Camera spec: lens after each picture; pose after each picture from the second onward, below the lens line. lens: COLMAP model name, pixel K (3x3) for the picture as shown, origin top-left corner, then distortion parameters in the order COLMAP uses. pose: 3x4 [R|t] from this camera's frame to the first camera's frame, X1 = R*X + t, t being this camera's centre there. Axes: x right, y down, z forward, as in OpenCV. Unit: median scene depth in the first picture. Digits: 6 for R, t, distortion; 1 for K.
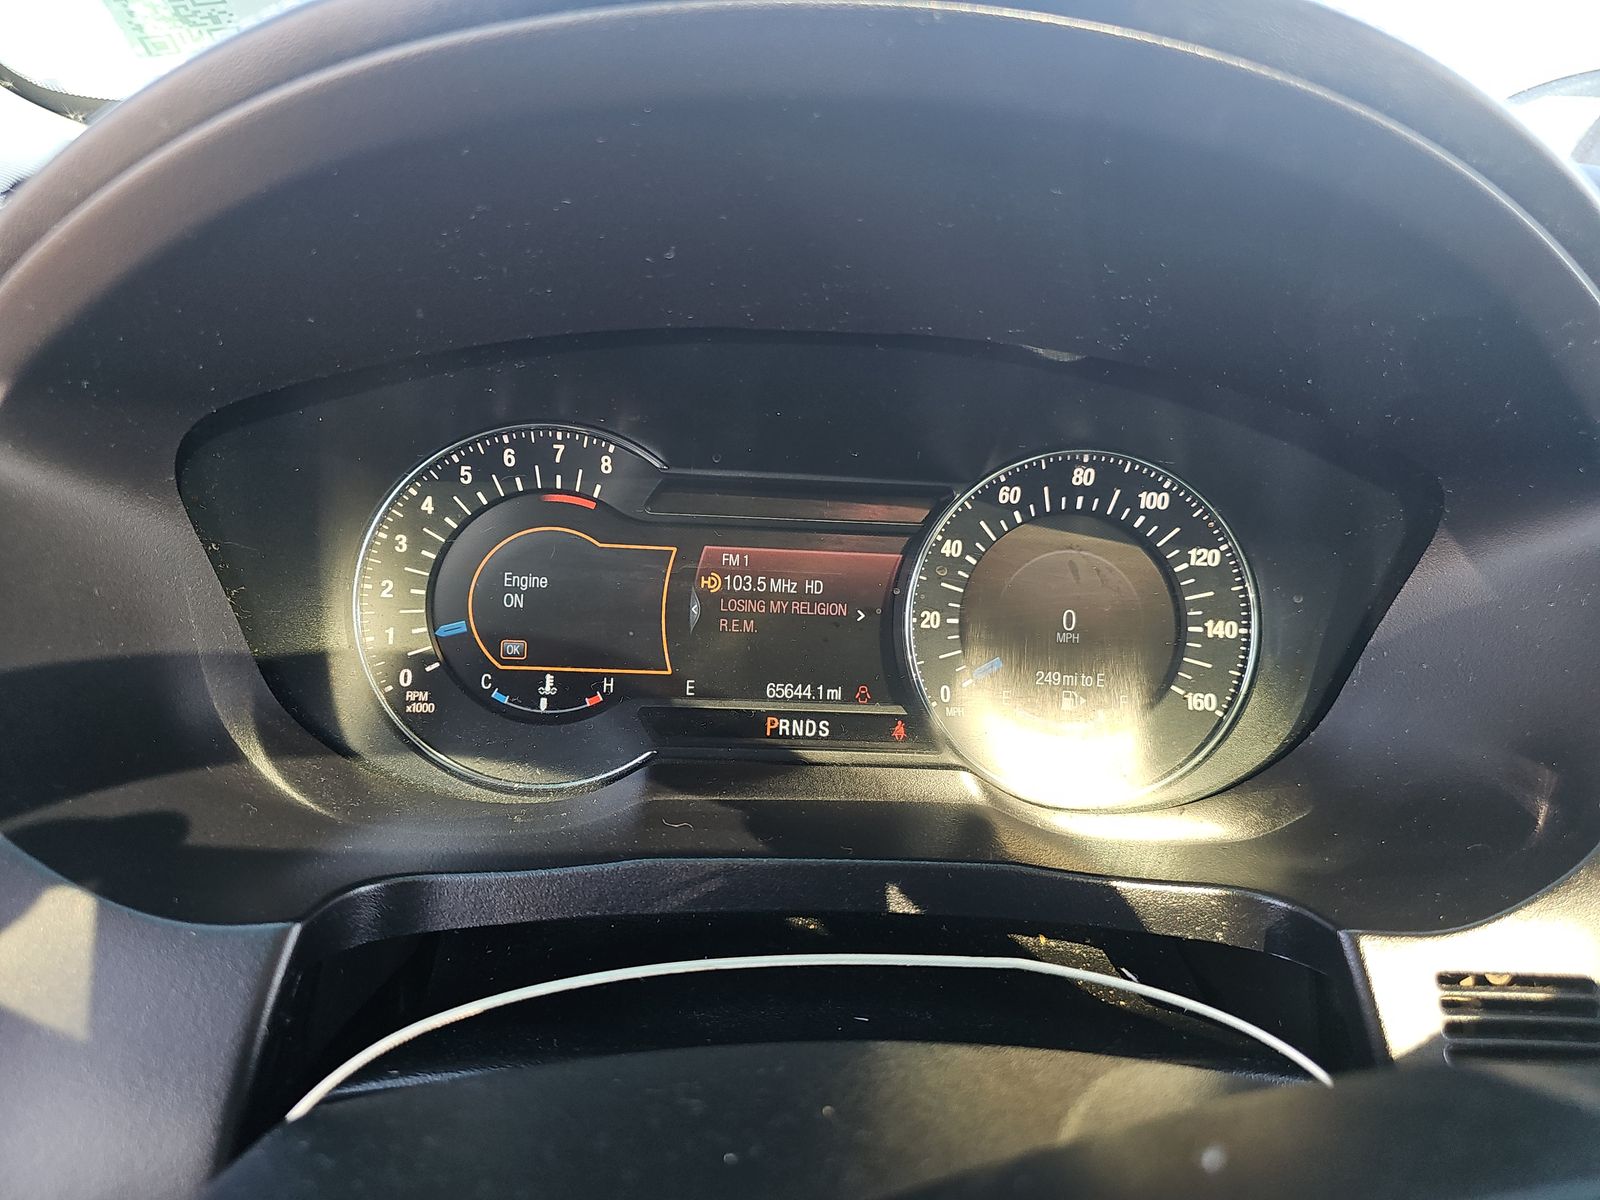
lens RADIAL K [[1072.5, 0, 804.4], [0, 1072.5, 594.5], [0, 0, 1]] dist [0.029315, -0.020836]
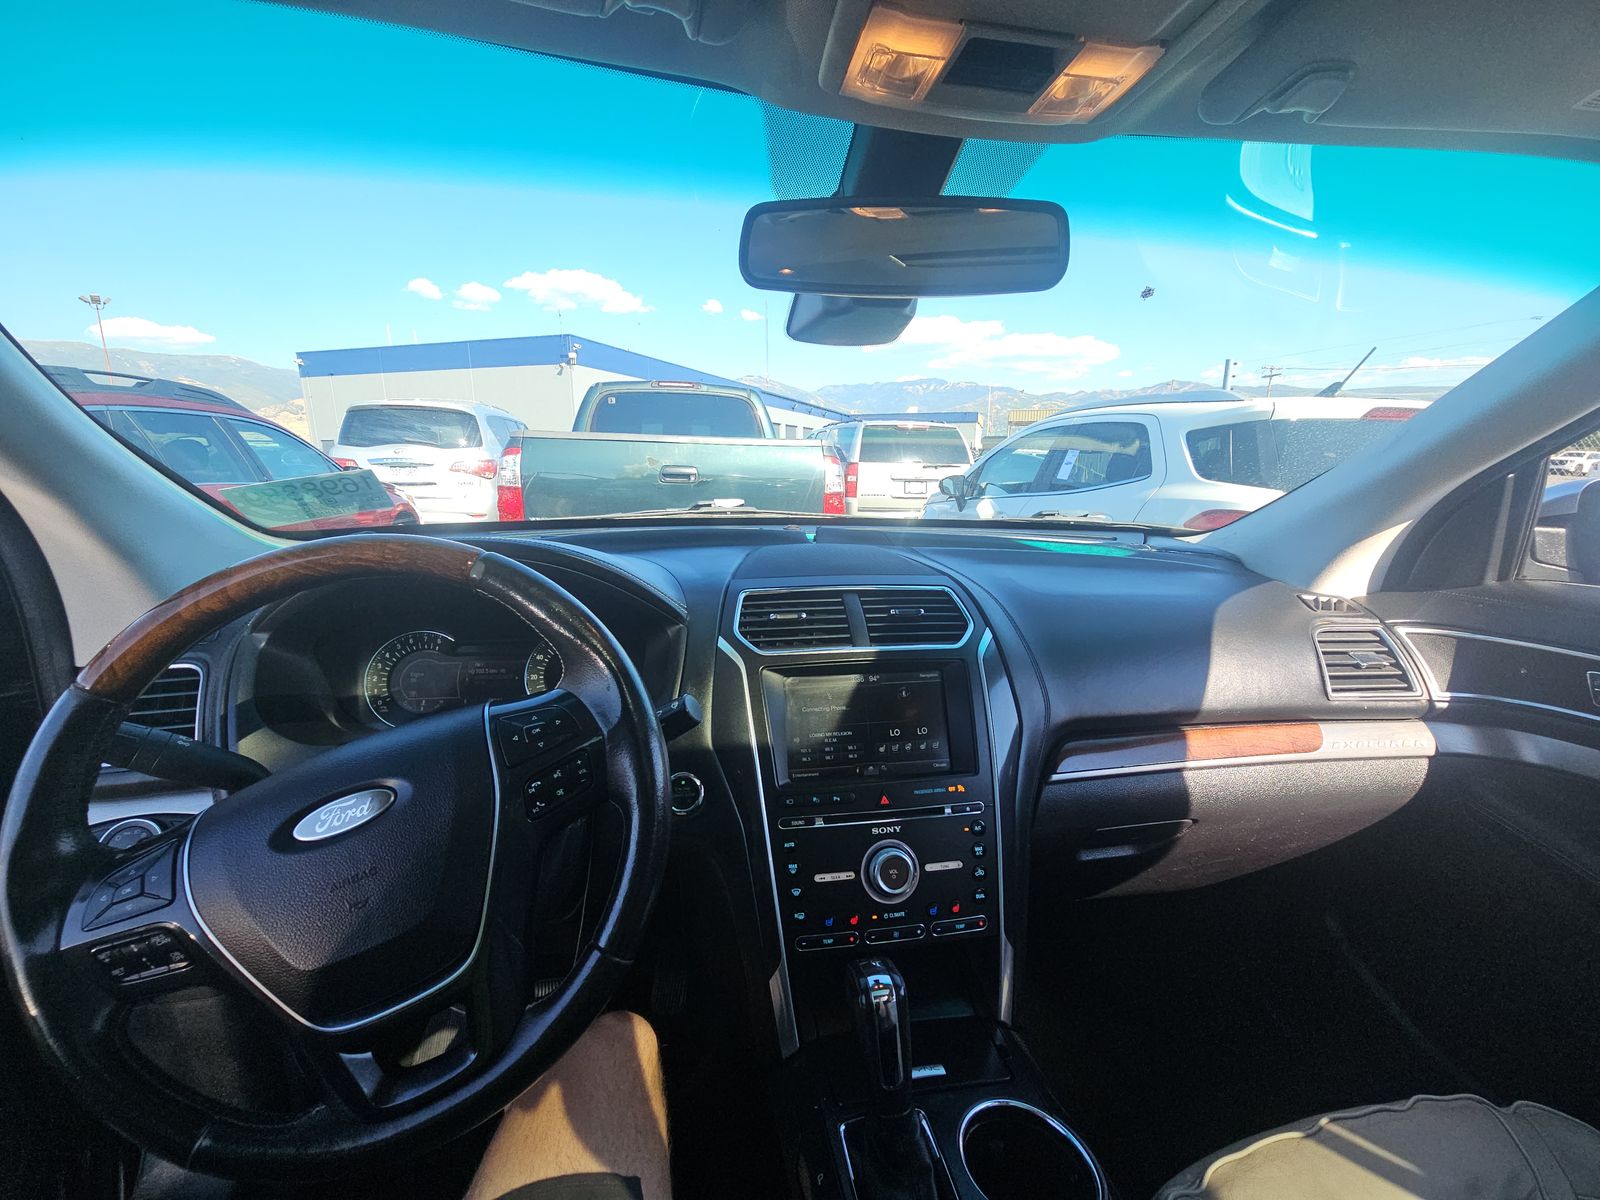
lens RADIAL K [[656.3, 0, 813.6], [0, 656.3, 603.1], [0, 0, 1]] dist [0.001421, -0.002240]
pose [[0.994679, -0.066304, 0.078854, 0.902273], [0.079123, 0.981825, -0.172506, 0.235976], [-0.065983, 0.177827, 0.981847, -1.289214]]
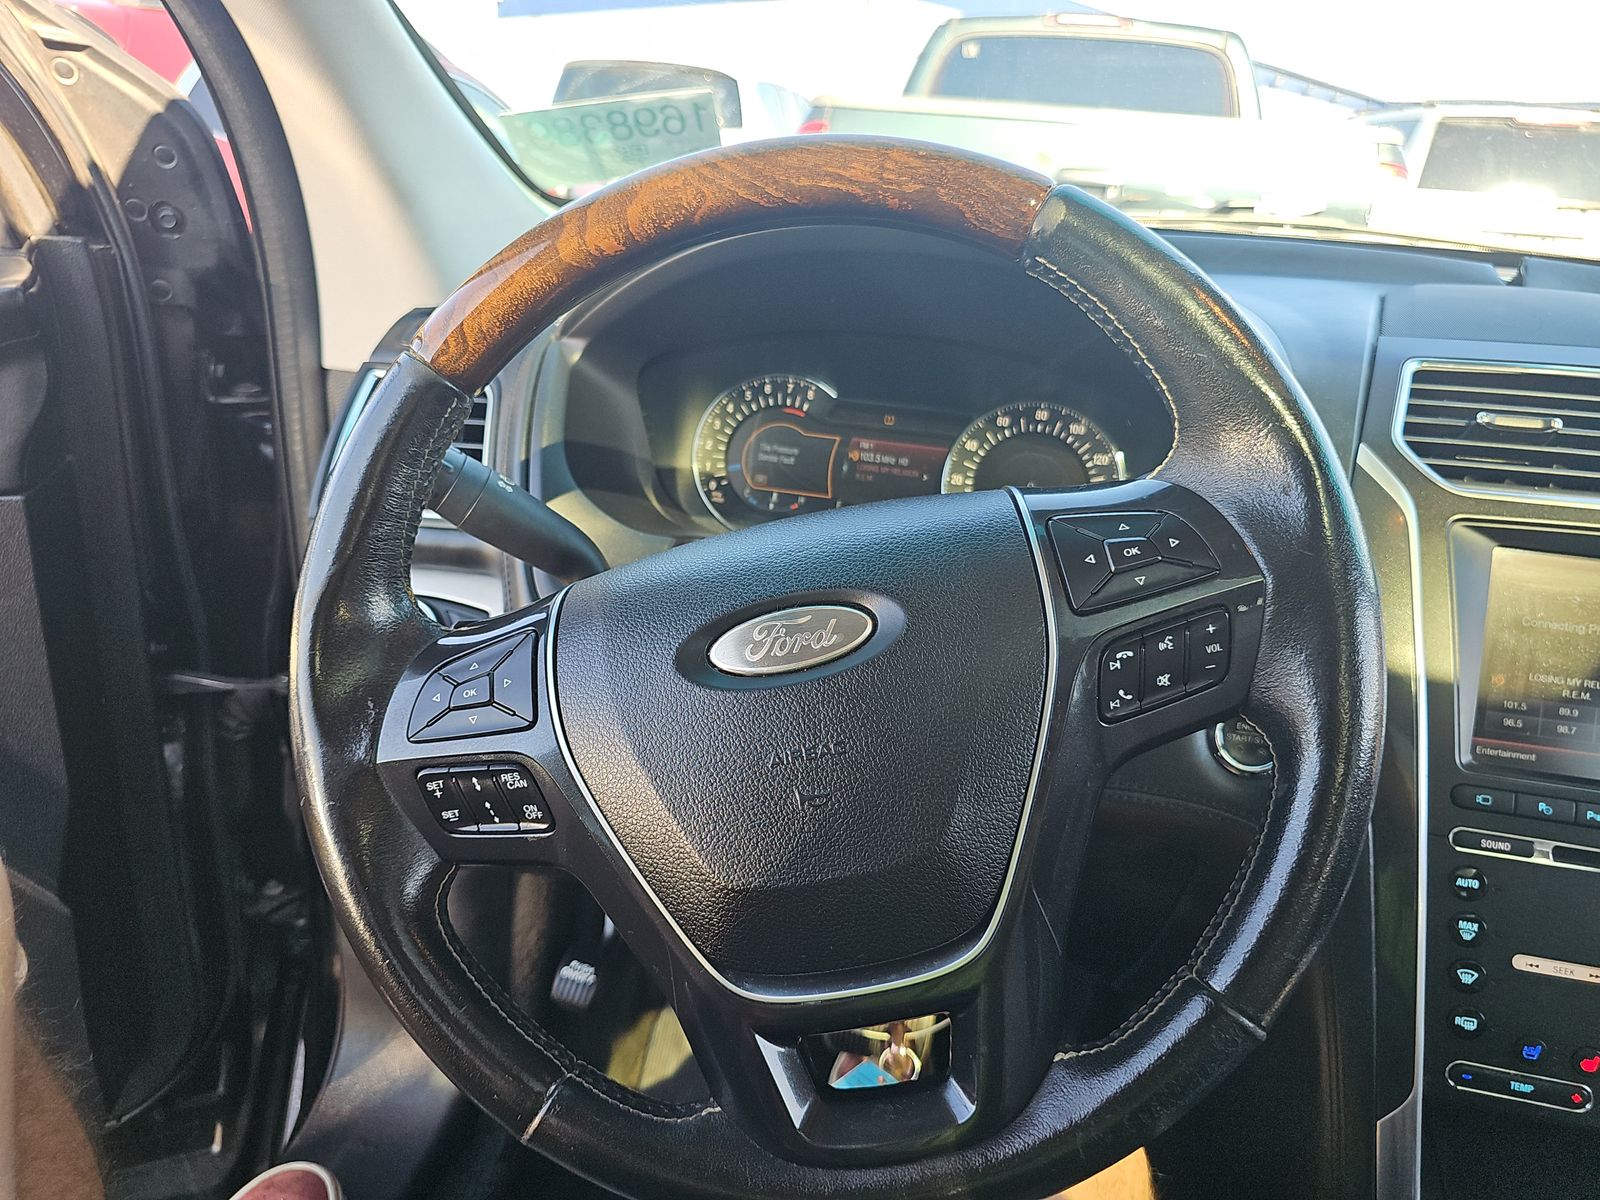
lens RADIAL K [[1072.5, 0, 812.6], [0, 1072.5, 602.2], [0, 0, 1]] dist [0.029315, -0.020836]
pose [[0.962865, 0.099467, -0.250993, 0.388600], [-0.108026, 0.993936, -0.020522, 0.325884], [0.247429, 0.046873, 0.967771, -1.028351]]
